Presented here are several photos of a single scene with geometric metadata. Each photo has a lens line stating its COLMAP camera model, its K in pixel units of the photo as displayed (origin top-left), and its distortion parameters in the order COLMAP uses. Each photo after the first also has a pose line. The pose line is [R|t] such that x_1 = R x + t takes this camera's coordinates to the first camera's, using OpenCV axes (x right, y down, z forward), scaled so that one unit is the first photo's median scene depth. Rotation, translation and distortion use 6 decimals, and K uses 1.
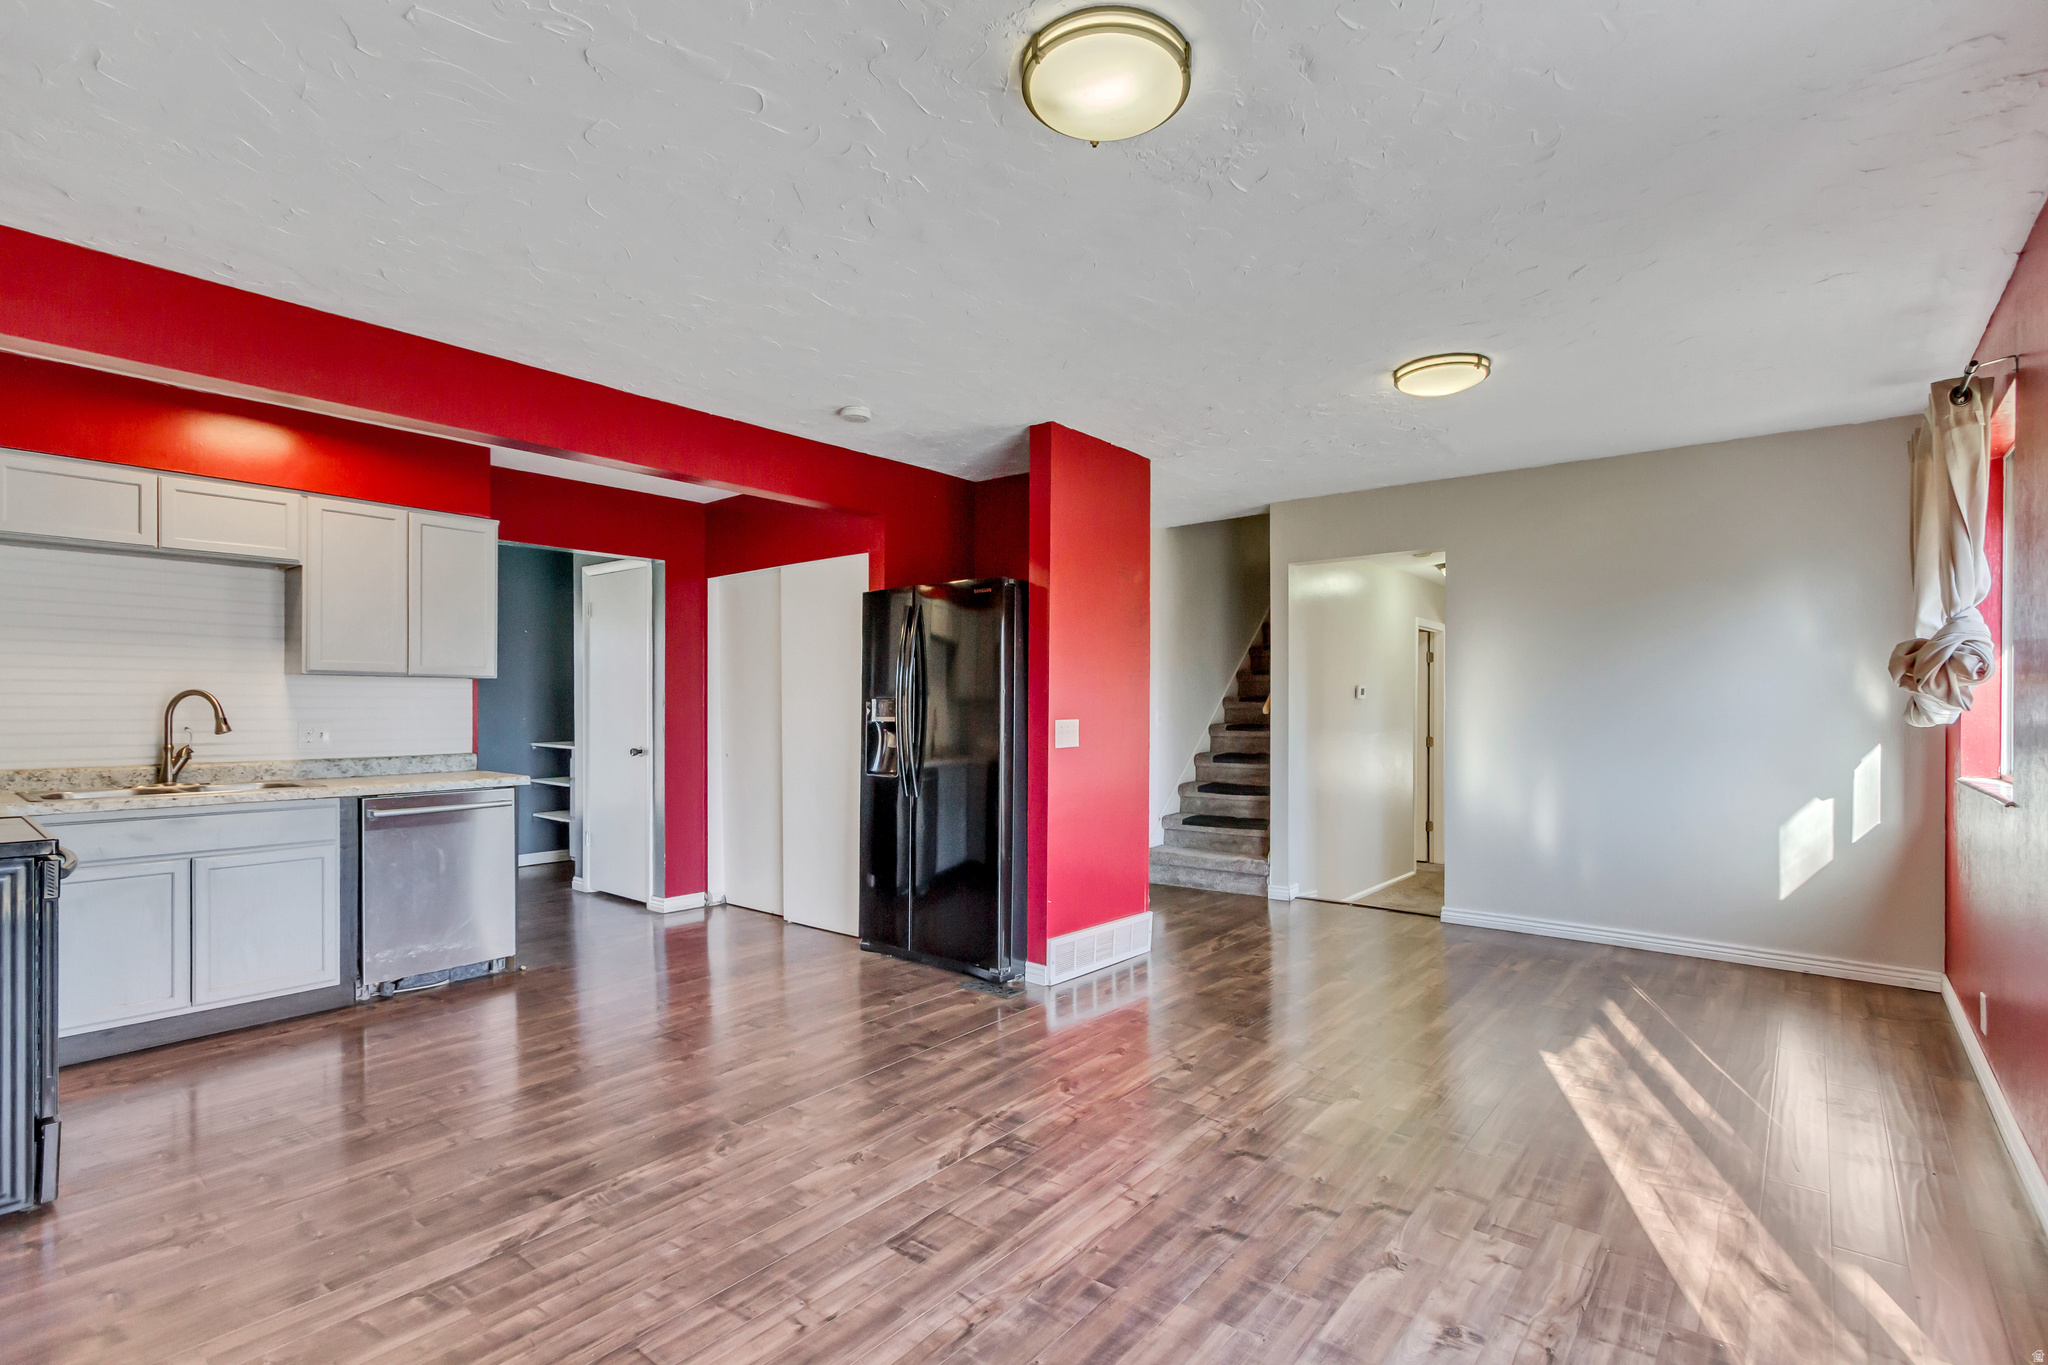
lens RADIAL K [[944.9, 0, 1018.2], [0, 944.9, 715.4], [0, 0, 1]] dist [0.003096, 0.000615]
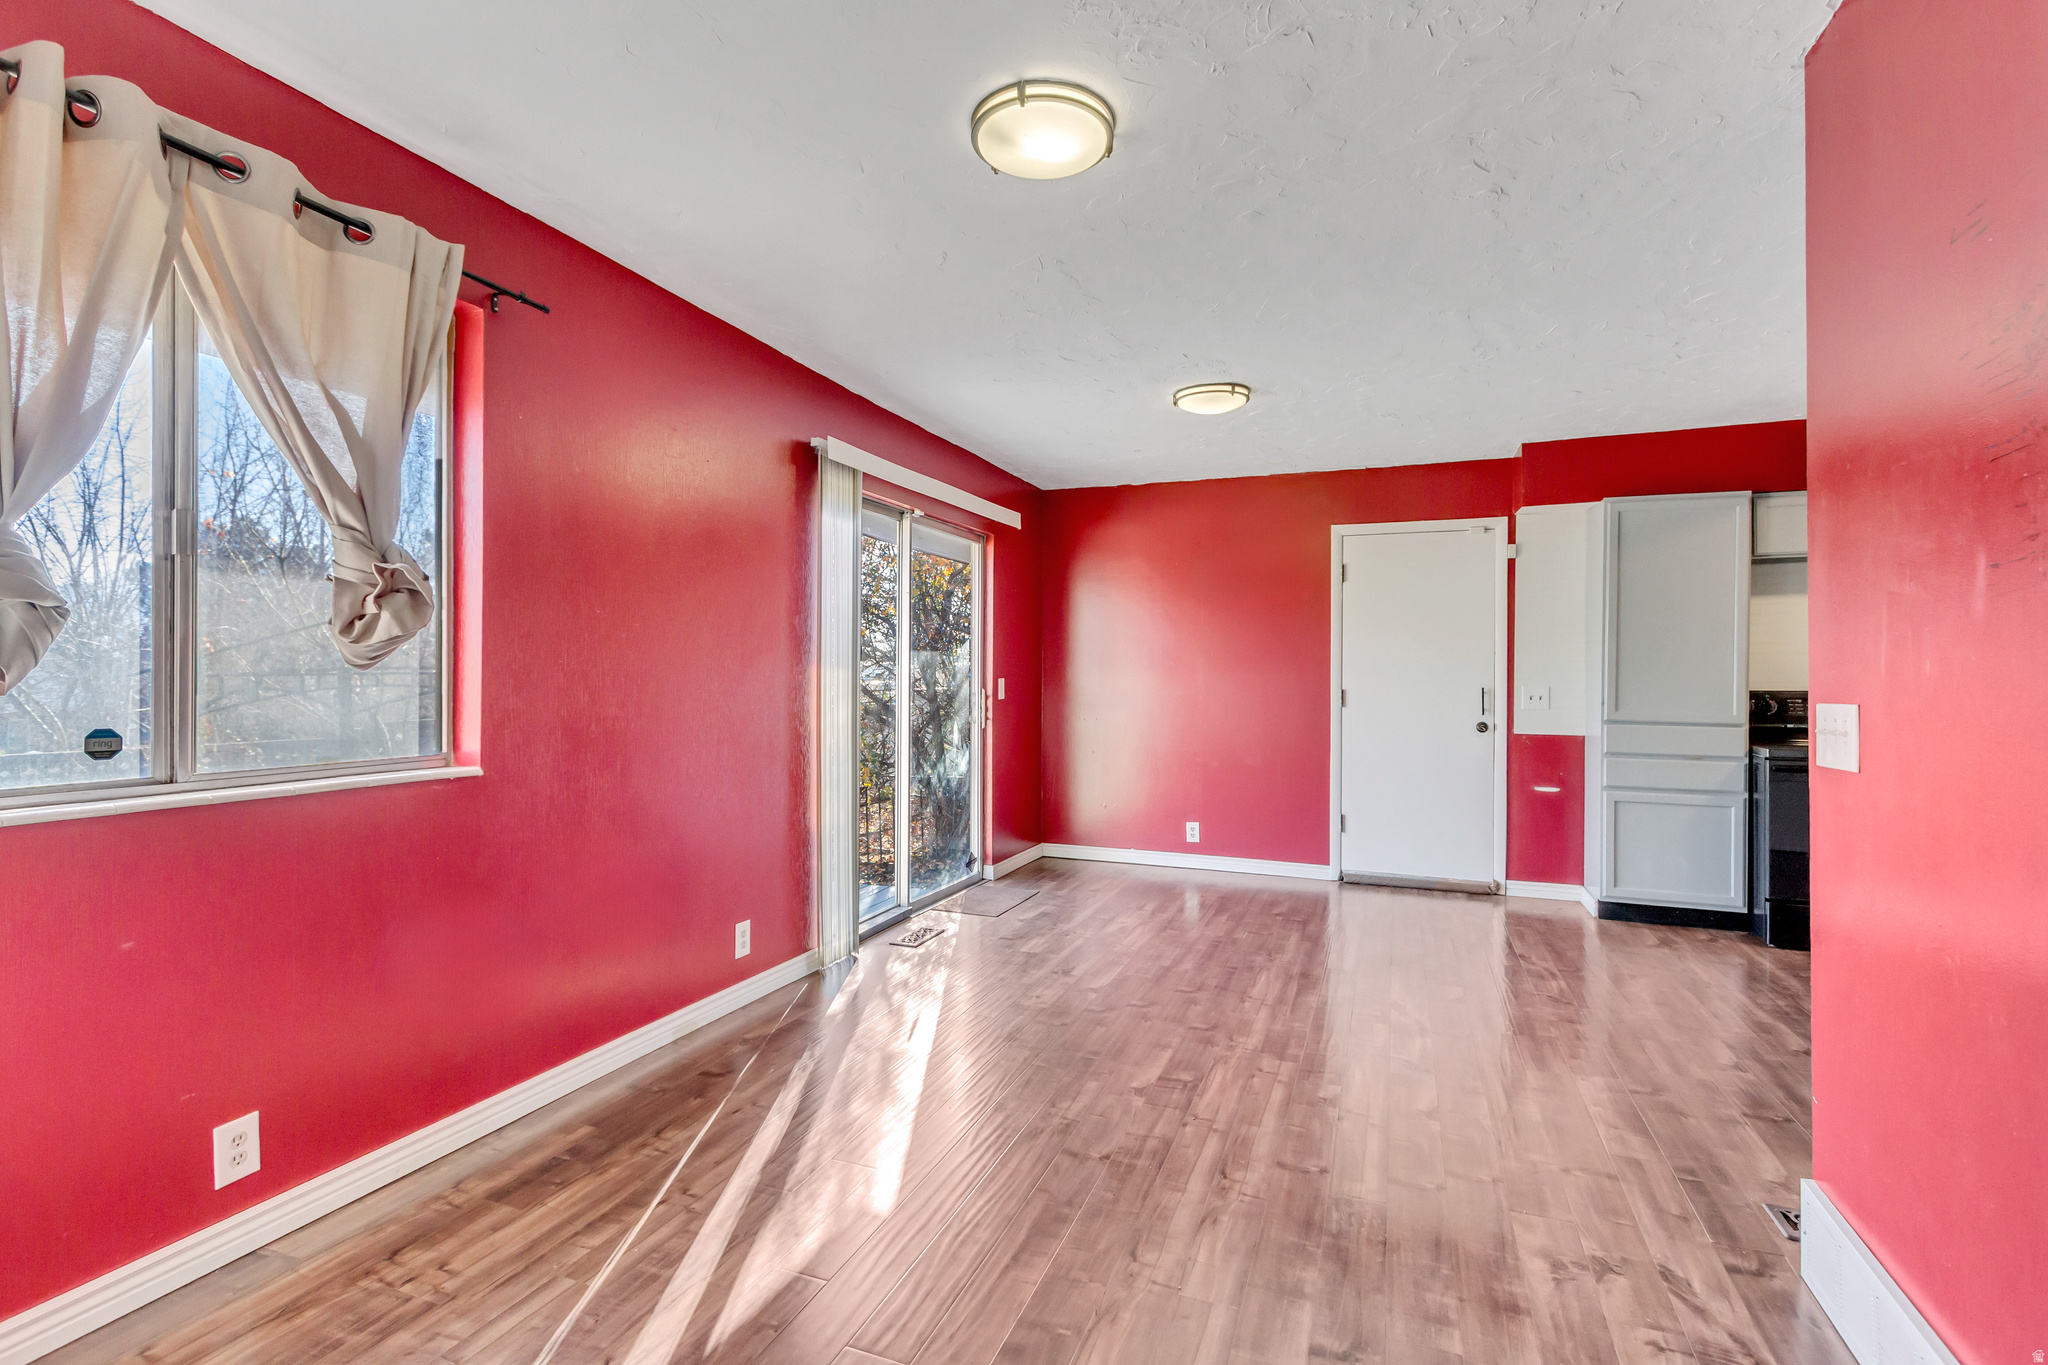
lens RADIAL K [[944.9, 0, 1023.7], [0, 944.9, 679.4], [0, 0, 1]] dist [0.003096, 0.000615]
pose [[-0.948317, -0.005689, -0.317273, 0.590025], [-0.009174, 0.999913, 0.009490, -0.005237], [0.317192, 0.011910, -0.948287, 1.430770]]
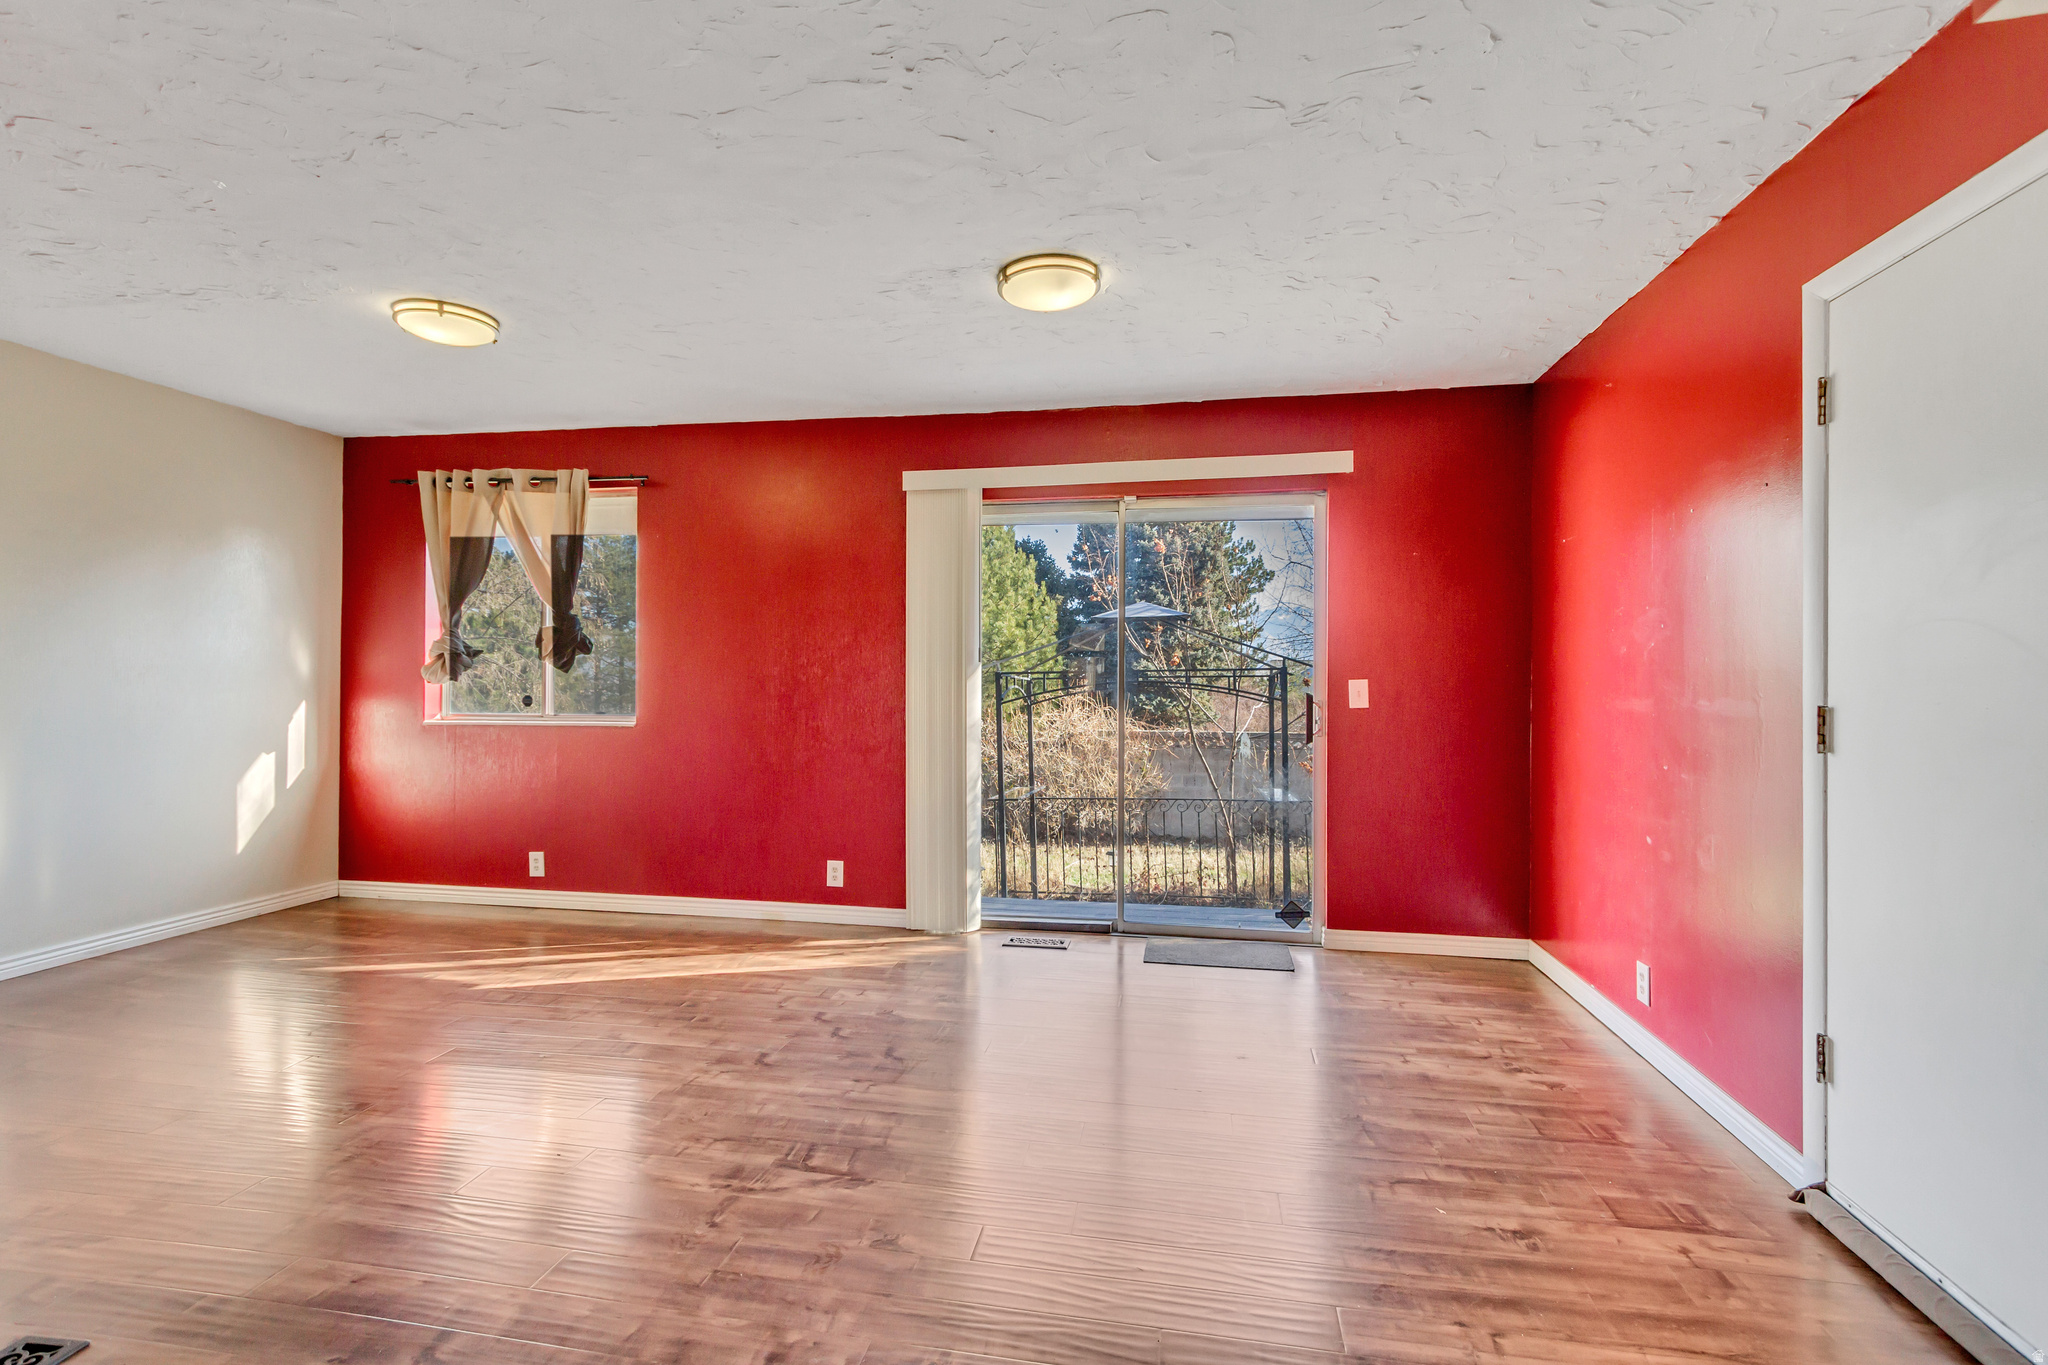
lens RADIAL K [[944.9, 0, 1031.0], [0, 944.9, 688.8], [0, 0, 1]] dist [0.003096, 0.000615]
pose [[-0.499395, -0.014757, 0.866249, -0.617745], [0.006418, 0.999764, 0.020731, -0.005234], [-0.866351, 0.015913, -0.499183, 0.871334]]
